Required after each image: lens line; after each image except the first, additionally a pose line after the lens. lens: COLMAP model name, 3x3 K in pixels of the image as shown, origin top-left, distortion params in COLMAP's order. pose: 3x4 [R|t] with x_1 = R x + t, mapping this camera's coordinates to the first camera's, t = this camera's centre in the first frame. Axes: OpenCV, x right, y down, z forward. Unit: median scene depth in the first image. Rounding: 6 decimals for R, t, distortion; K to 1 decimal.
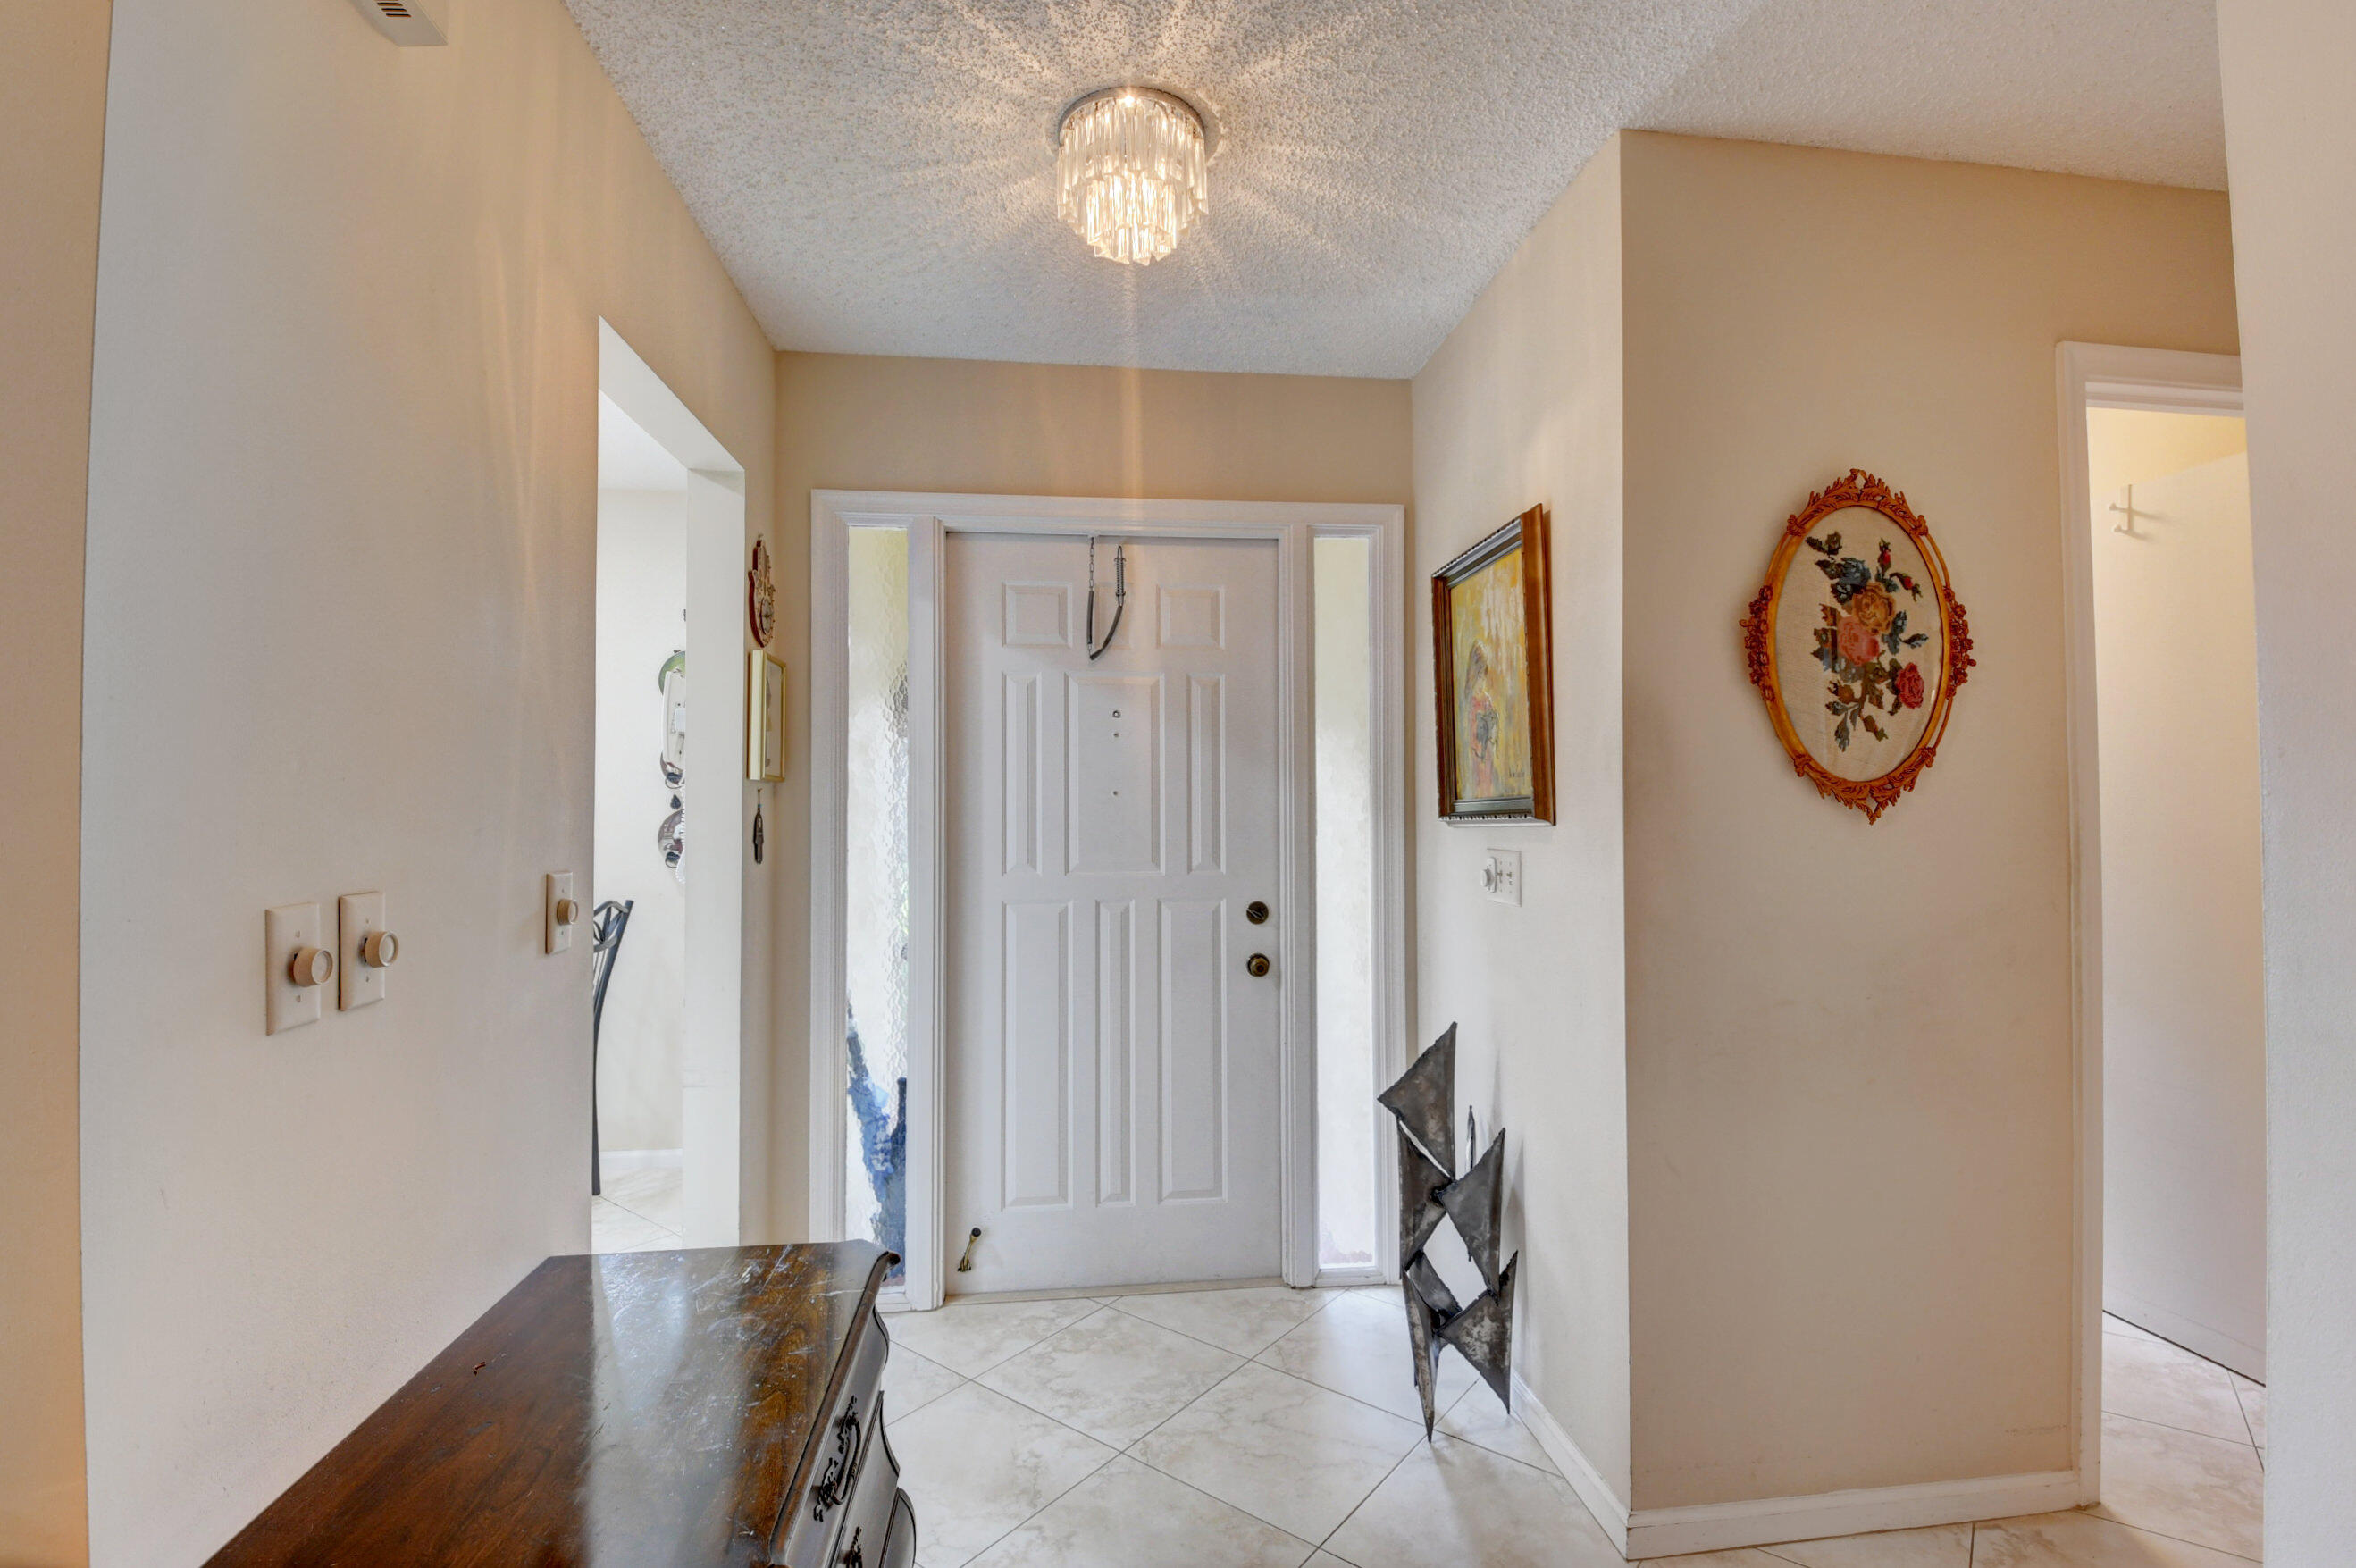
lens RADIAL K [[1037.0, 0, 1178.7], [0, 1037.0, 794.0], [0, 0, 1]] dist [0.003885, -0.017274]
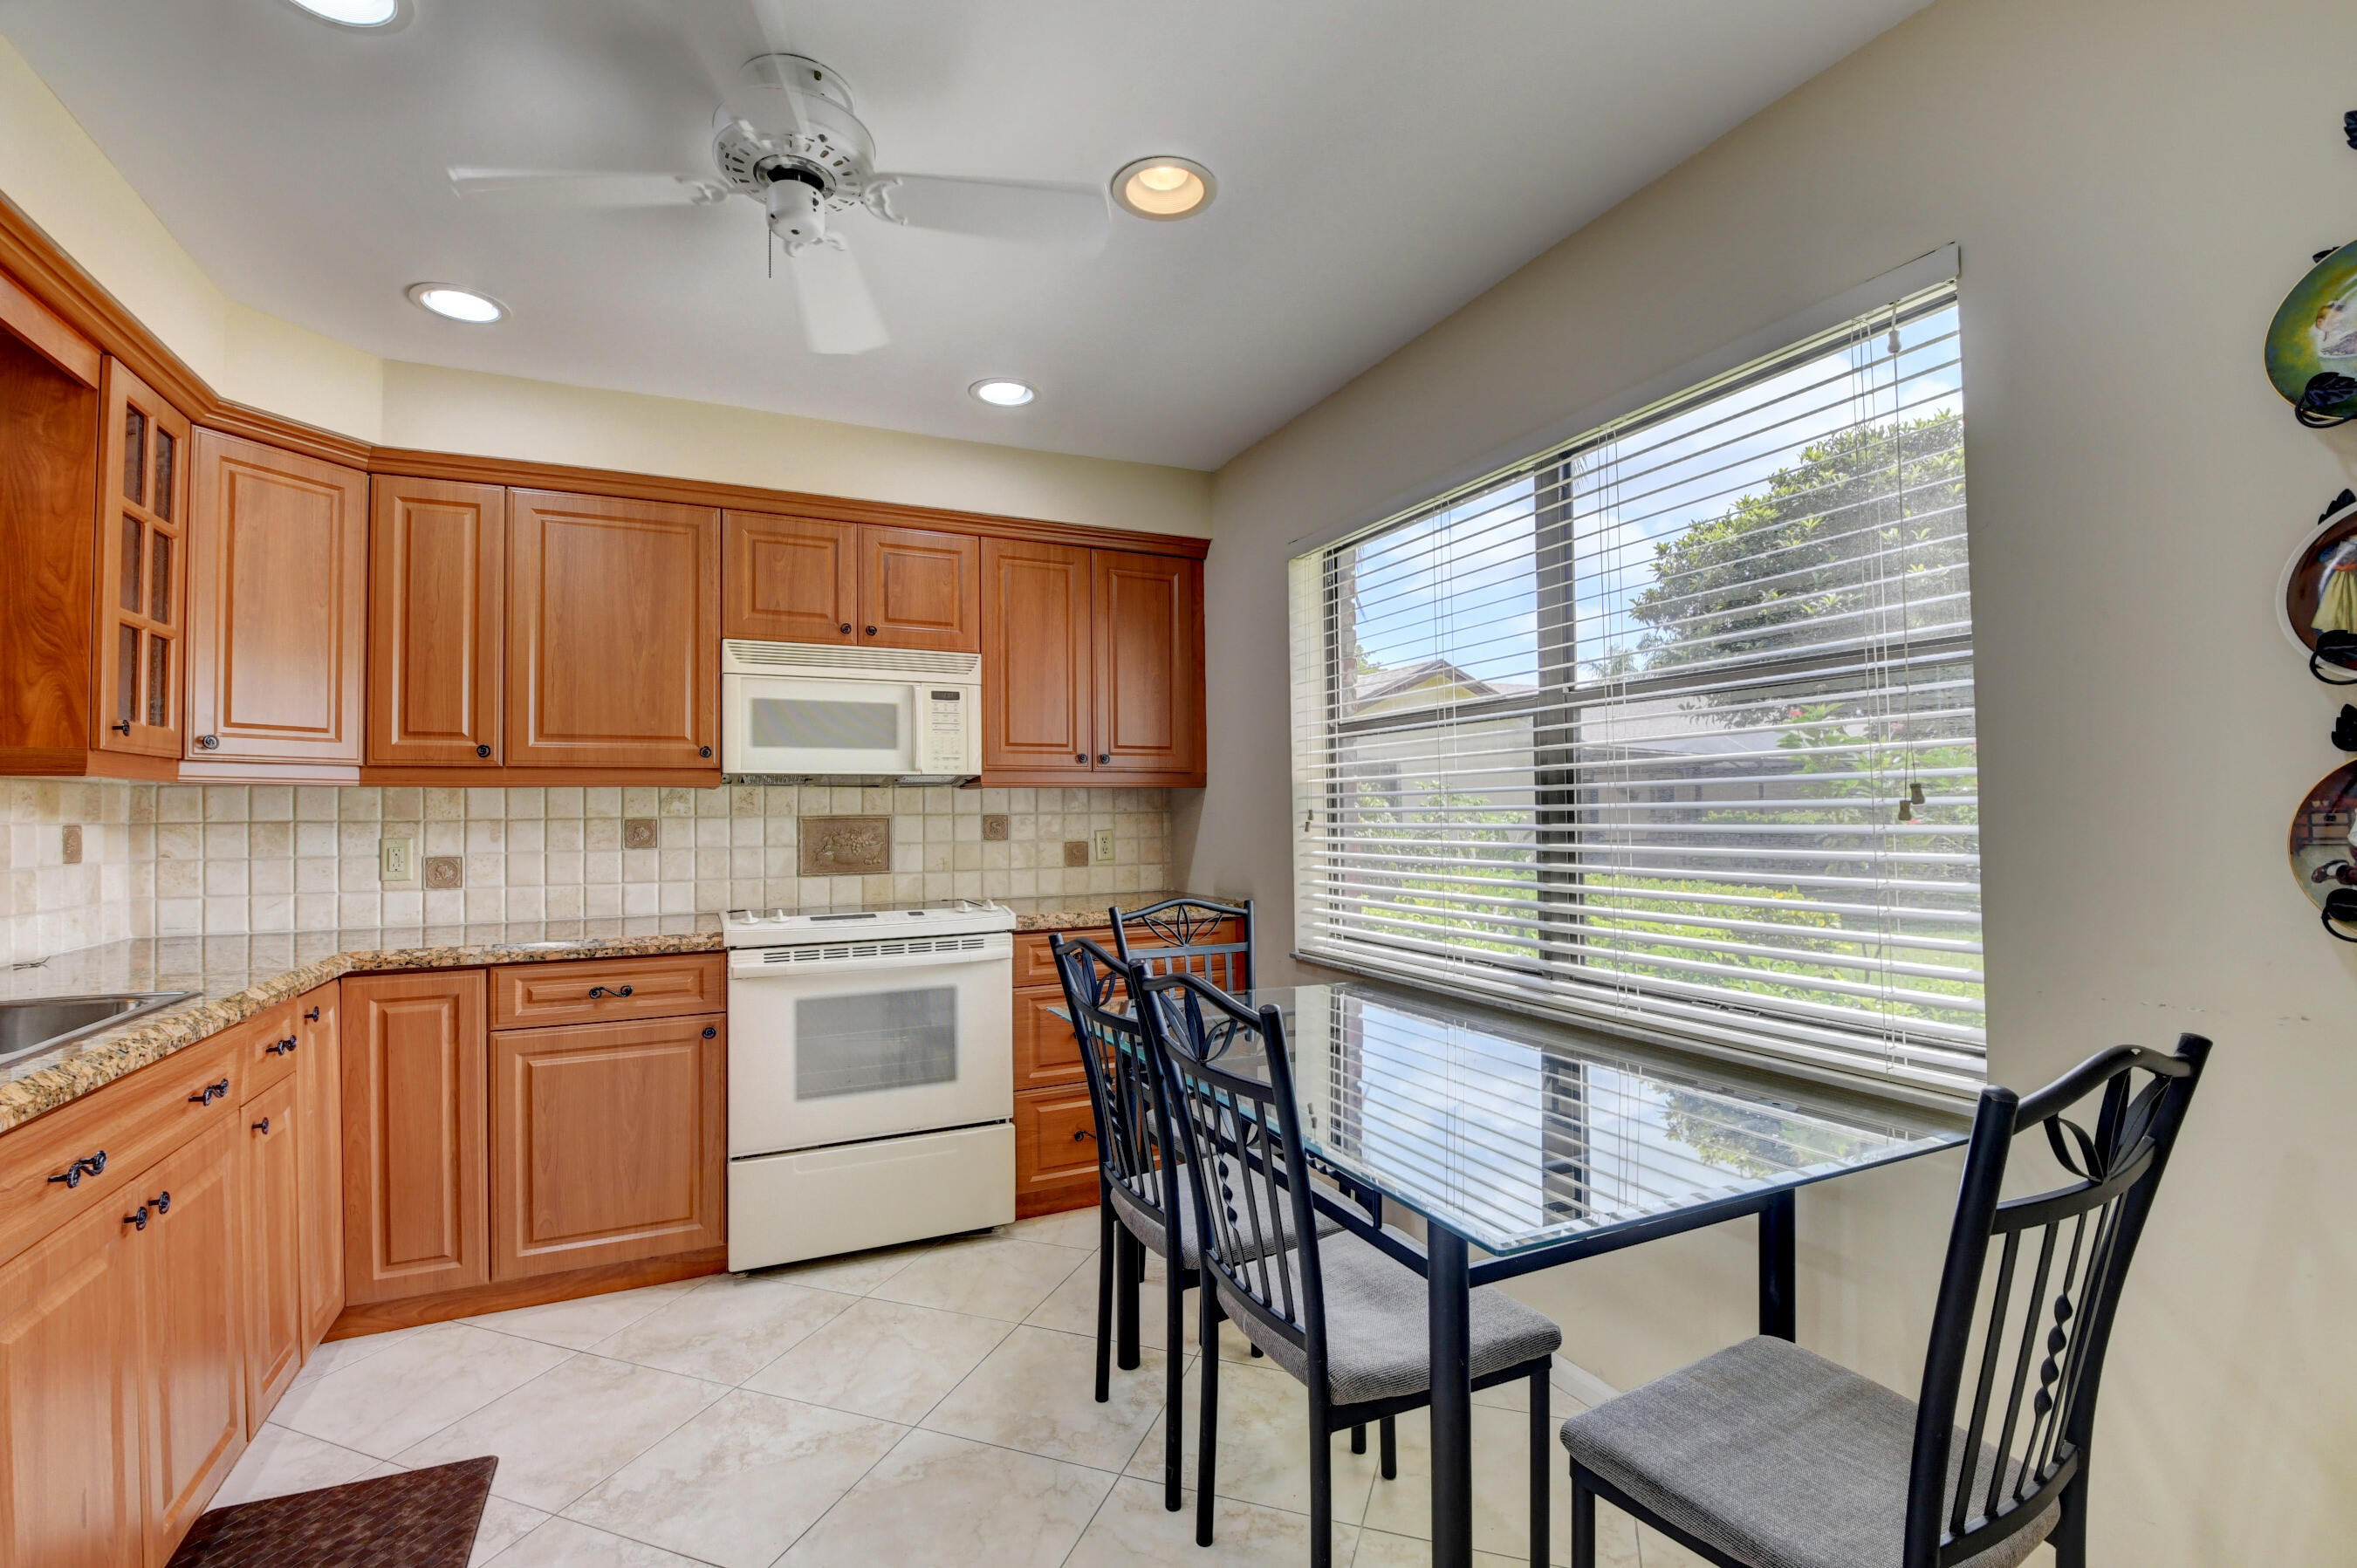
lens RADIAL K [[1037.4, 0, 1185.9], [0, 1037.4, 786.5], [0, 0, 1]] dist [0.003885, -0.017274]
pose [[0.317853, -0.024976, -0.947811, -0.419967], [0.029538, 0.999429, -0.016430, 0.026923], [0.947680, -0.022774, 0.318409, 0.778174]]
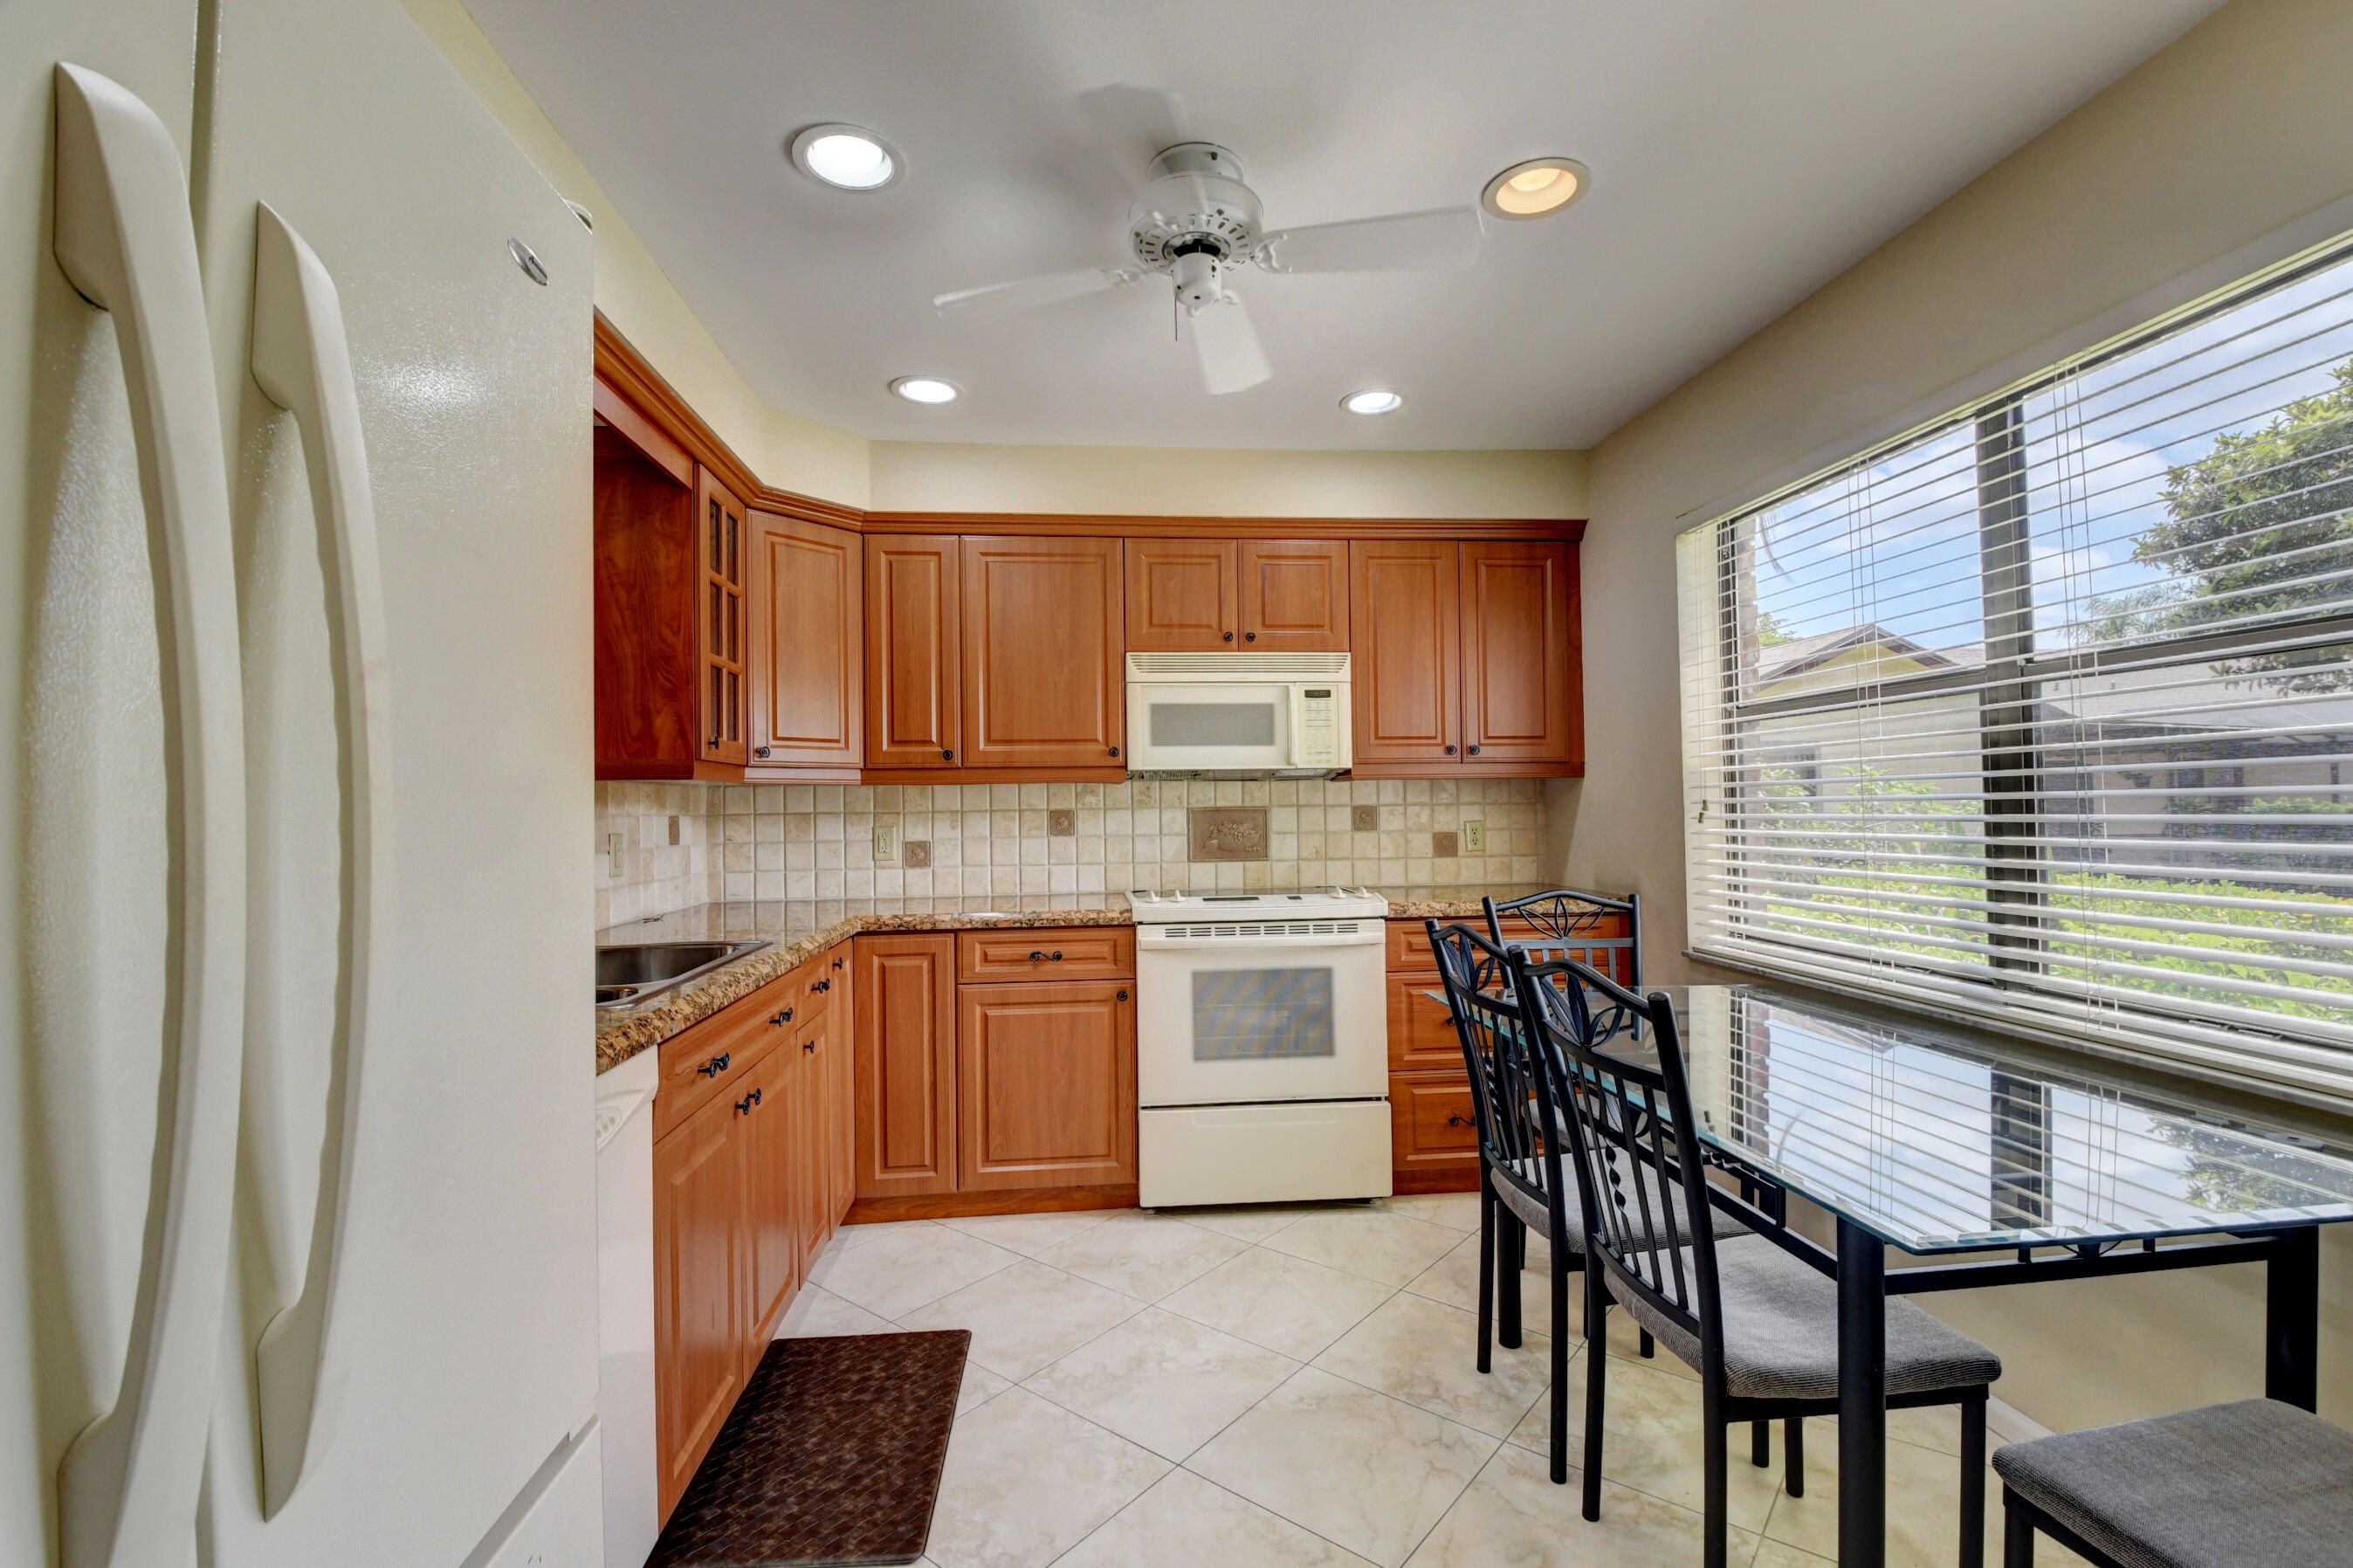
lens RADIAL K [[1035.6, 0, 1178.7], [0, 1035.6, 785.2], [0, 0, 1]] dist [0.003885, -0.017274]
pose [[-0.027805, -0.019984, -0.999414, -0.377047], [0.034127, 0.999198, -0.020929, 0.026578], [0.999031, -0.034689, -0.027101, 0.759534]]
